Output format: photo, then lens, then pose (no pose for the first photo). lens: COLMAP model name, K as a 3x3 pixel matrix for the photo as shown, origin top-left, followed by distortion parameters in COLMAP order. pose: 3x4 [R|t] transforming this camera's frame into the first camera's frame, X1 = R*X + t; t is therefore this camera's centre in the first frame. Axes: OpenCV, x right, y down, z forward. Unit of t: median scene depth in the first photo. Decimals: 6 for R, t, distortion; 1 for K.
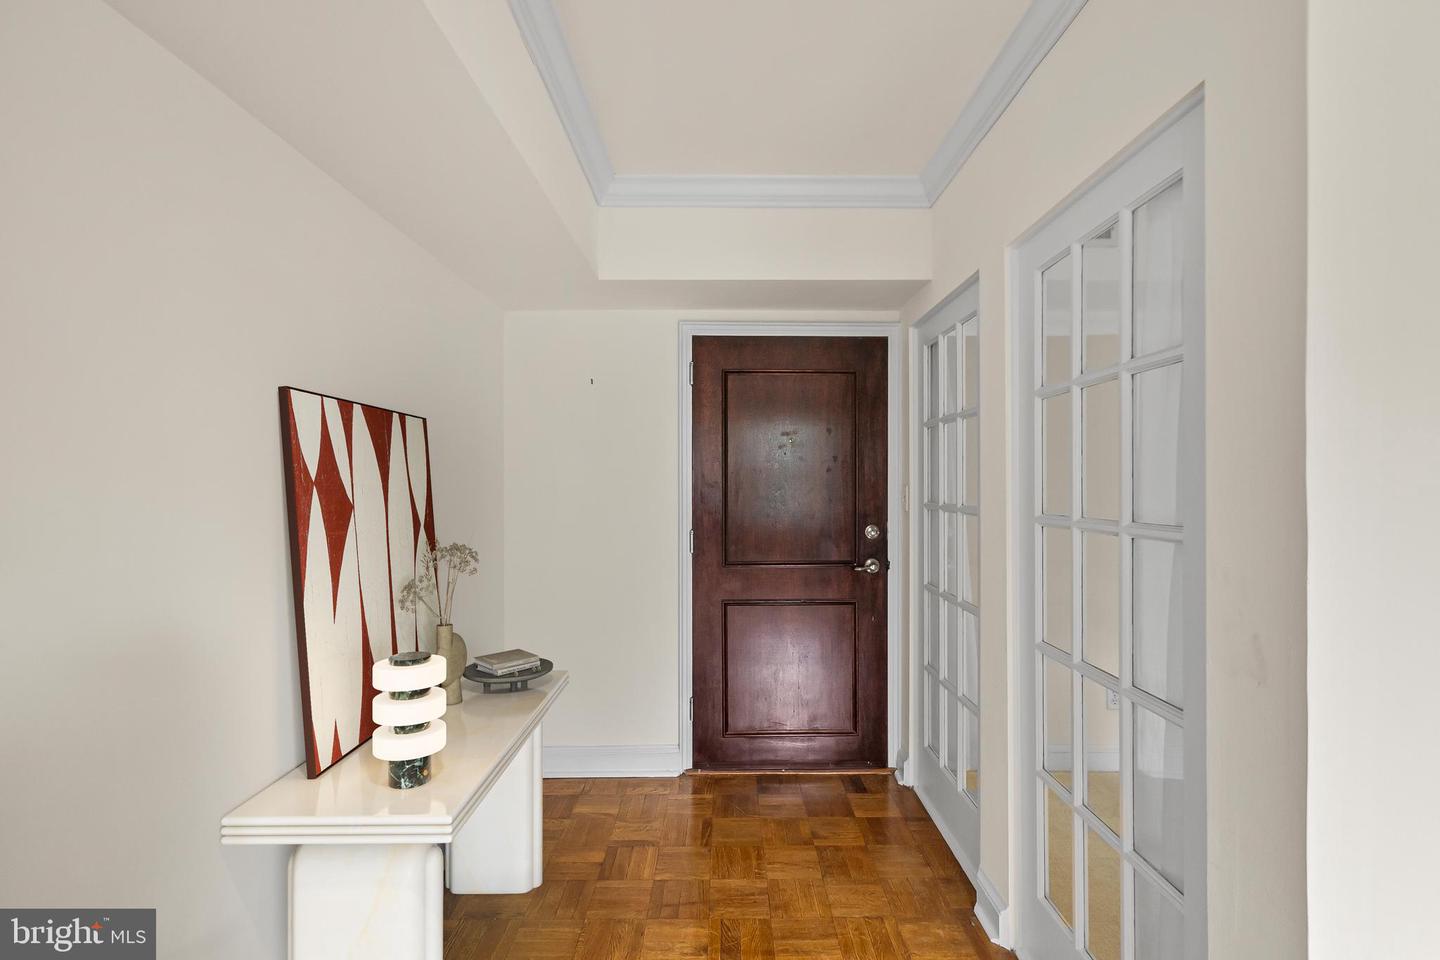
lens RADIAL K [[634.6, 0, 713.0], [0, 634.6, 481.0], [0, 0, 1]] dist [0.010731, 0.001056]
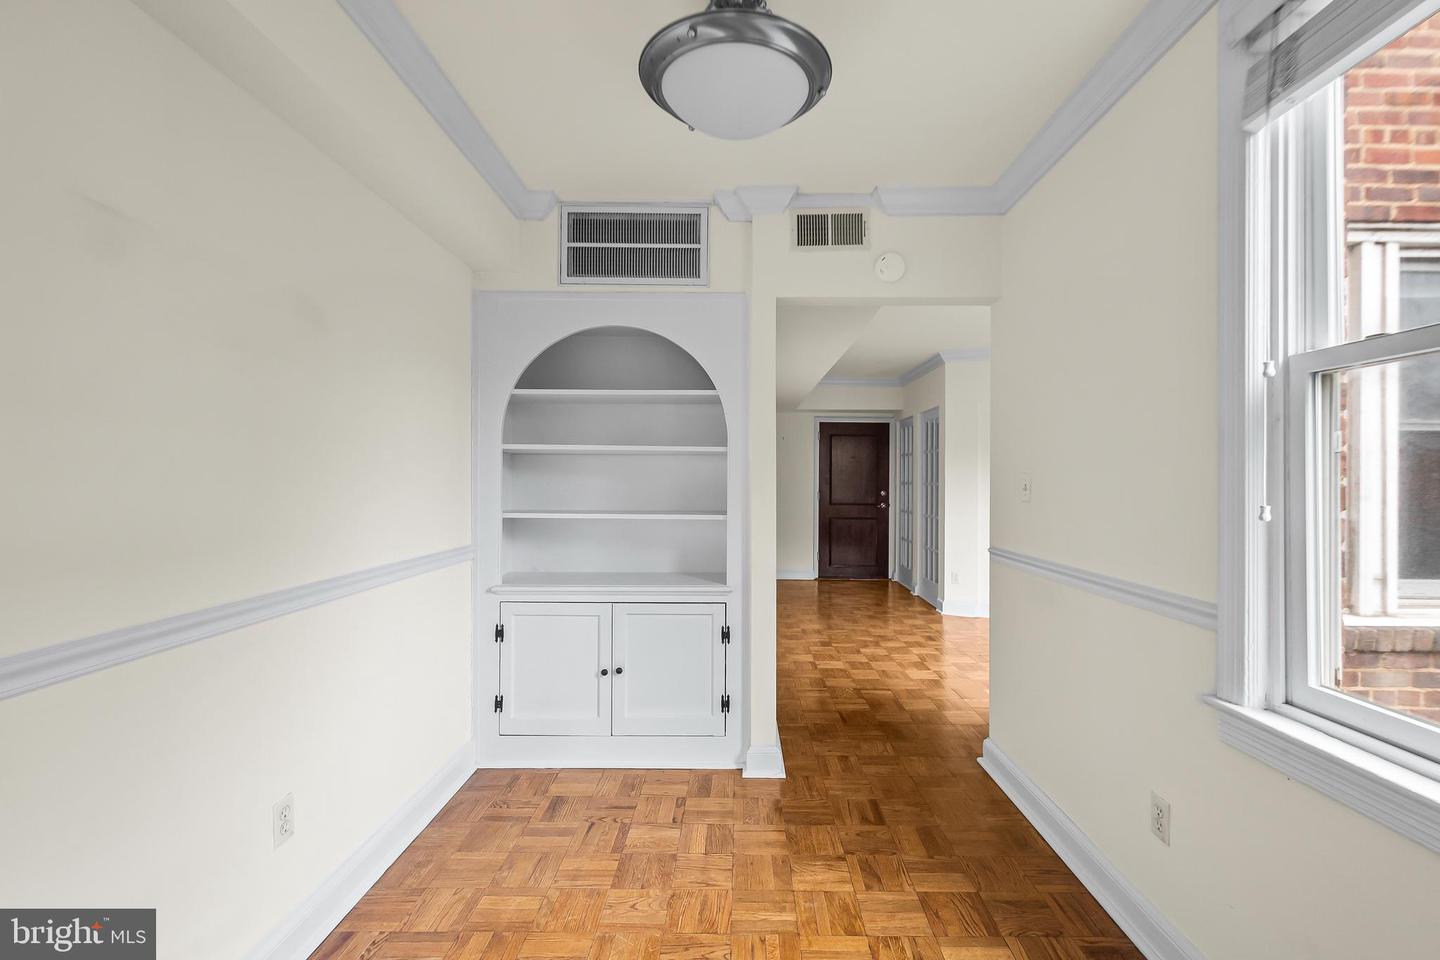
lens RADIAL K [[634.6, 0, 730.7], [0, 634.6, 478.7], [0, 0, 1]] dist [0.010731, 0.001056]
pose [[0.999924, 0.010214, 0.006880, -0.439109], [-0.010178, 0.999935, -0.005170, 0.038106], [-0.006933, 0.005099, 0.999963, -1.780682]]
